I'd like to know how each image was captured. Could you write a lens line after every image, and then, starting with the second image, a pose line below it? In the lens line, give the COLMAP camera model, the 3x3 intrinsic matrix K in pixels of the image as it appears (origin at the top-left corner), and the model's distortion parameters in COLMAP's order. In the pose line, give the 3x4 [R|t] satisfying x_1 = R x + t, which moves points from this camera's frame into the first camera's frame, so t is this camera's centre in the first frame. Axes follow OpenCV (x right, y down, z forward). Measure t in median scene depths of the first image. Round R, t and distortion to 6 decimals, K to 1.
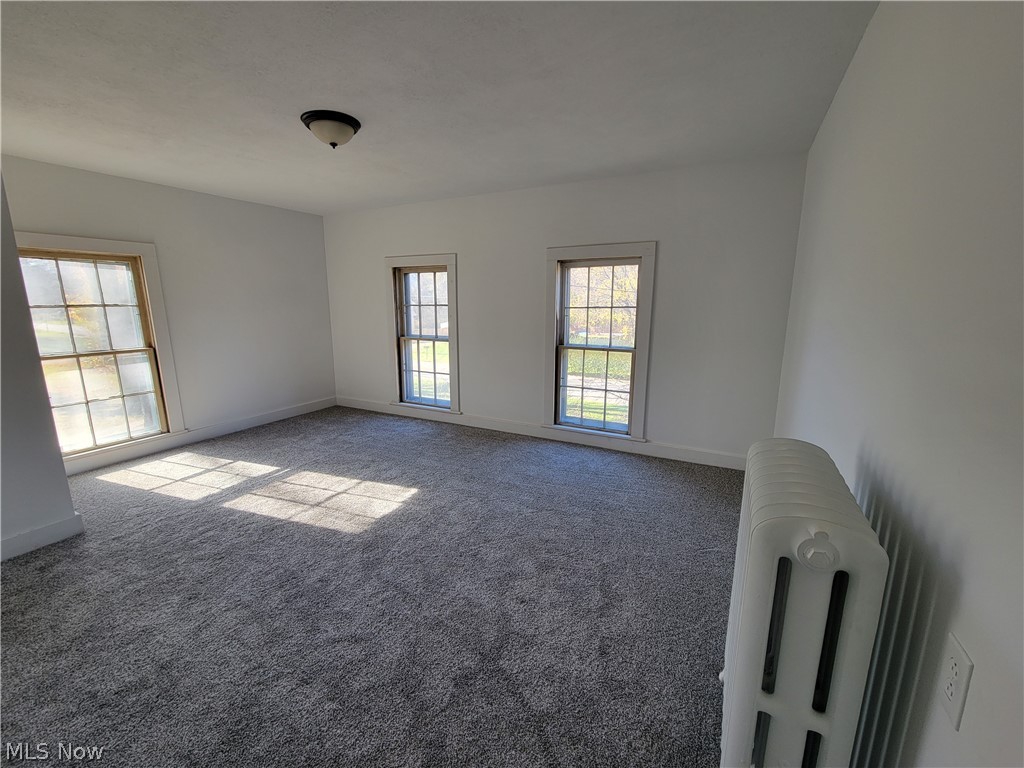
lens RADIAL K [[416.8, 0, 517.1], [0, 416.8, 384.6], [0, 0, 1]] dist [0.002333, -0.003009]
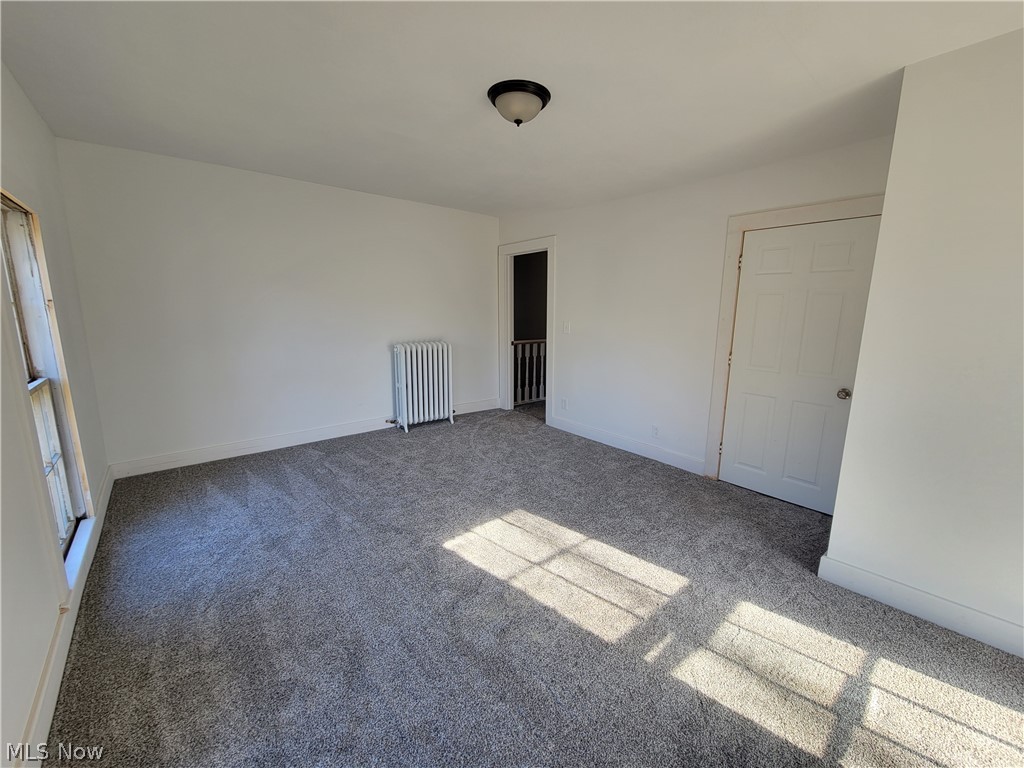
lens RADIAL K [[416.8, 0, 517.1], [0, 416.8, 384.6], [0, 0, 1]] dist [0.002333, -0.003009]
pose [[-0.922405, -0.087525, 0.376176, -0.614688], [0.056568, 0.932864, 0.355758, -0.282826], [-0.382059, 0.349433, -0.855528, 1.474267]]
